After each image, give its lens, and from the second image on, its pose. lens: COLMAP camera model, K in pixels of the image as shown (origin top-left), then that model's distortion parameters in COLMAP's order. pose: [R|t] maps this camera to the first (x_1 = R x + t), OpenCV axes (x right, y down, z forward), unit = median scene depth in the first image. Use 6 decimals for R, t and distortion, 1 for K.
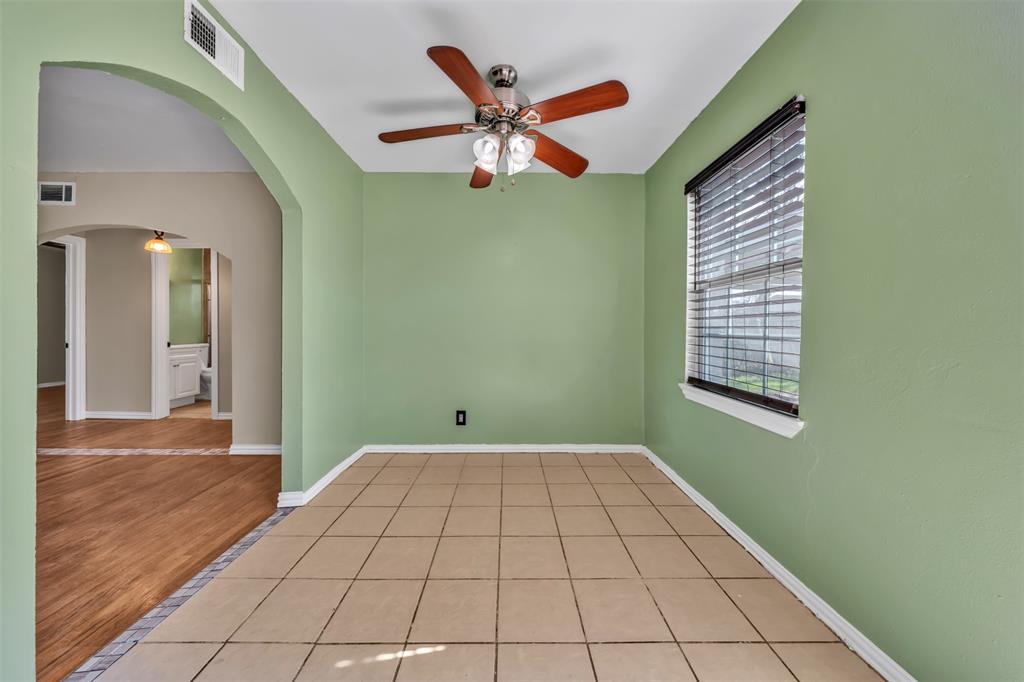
lens RADIAL K [[356.9, 0, 512.9], [0, 356.9, 333.1], [0, 0, 1]] dist [-0.005514, 0.000091]
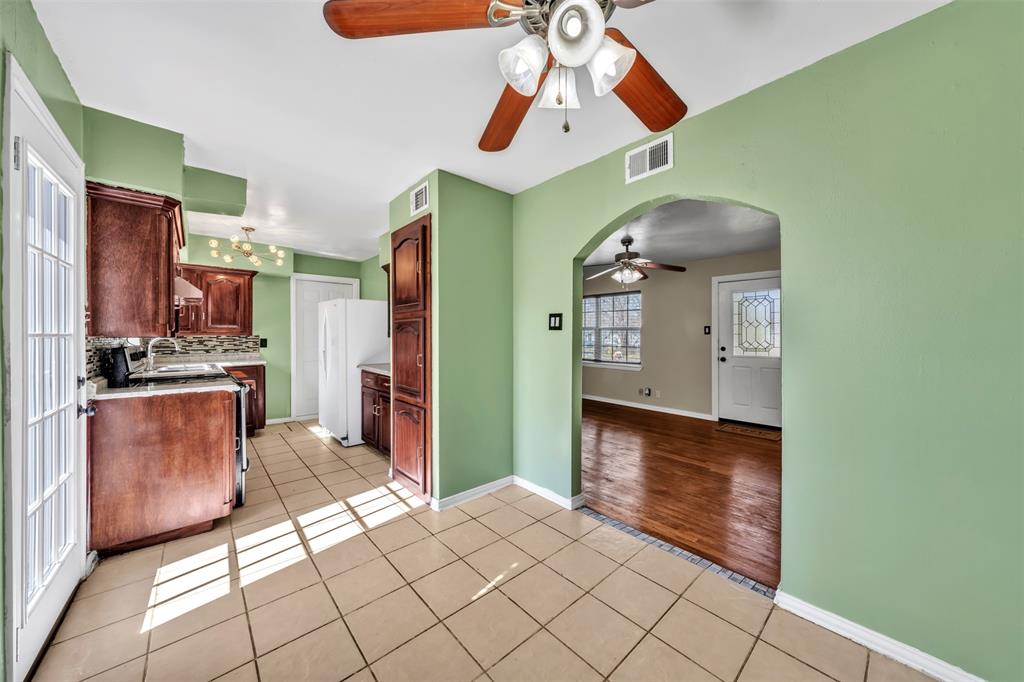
lens RADIAL K [[356.9, 0, 518.6], [0, 356.9, 335.0], [0, 0, 1]] dist [-0.005514, 0.000091]
pose [[-0.750822, -0.002921, -0.660498, 0.367696], [-0.008701, 0.999947, 0.005469, -0.105666], [0.660447, 0.009853, -0.750808, 1.314395]]
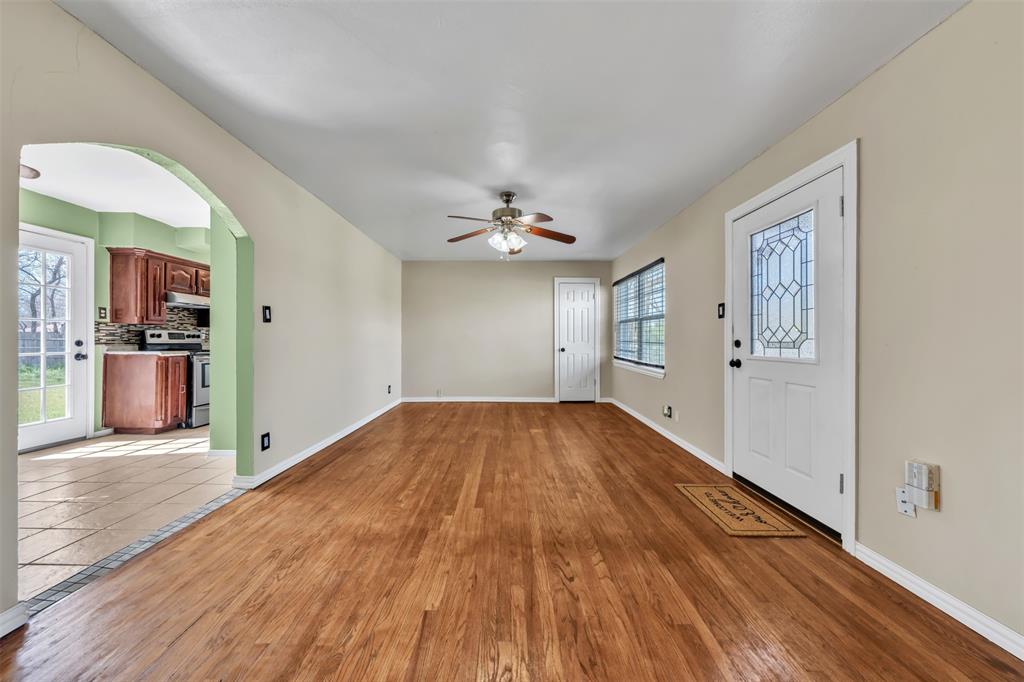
lens RADIAL K [[356.9, 0, 509.7], [0, 356.9, 337.0], [0, 0, 1]] dist [-0.005514, 0.000091]
pose [[-0.999875, -0.013056, 0.008953, -1.635802], [-0.013004, 0.999898, 0.005859, -0.024497], [-0.009028, 0.005742, -0.999943, 1.747827]]
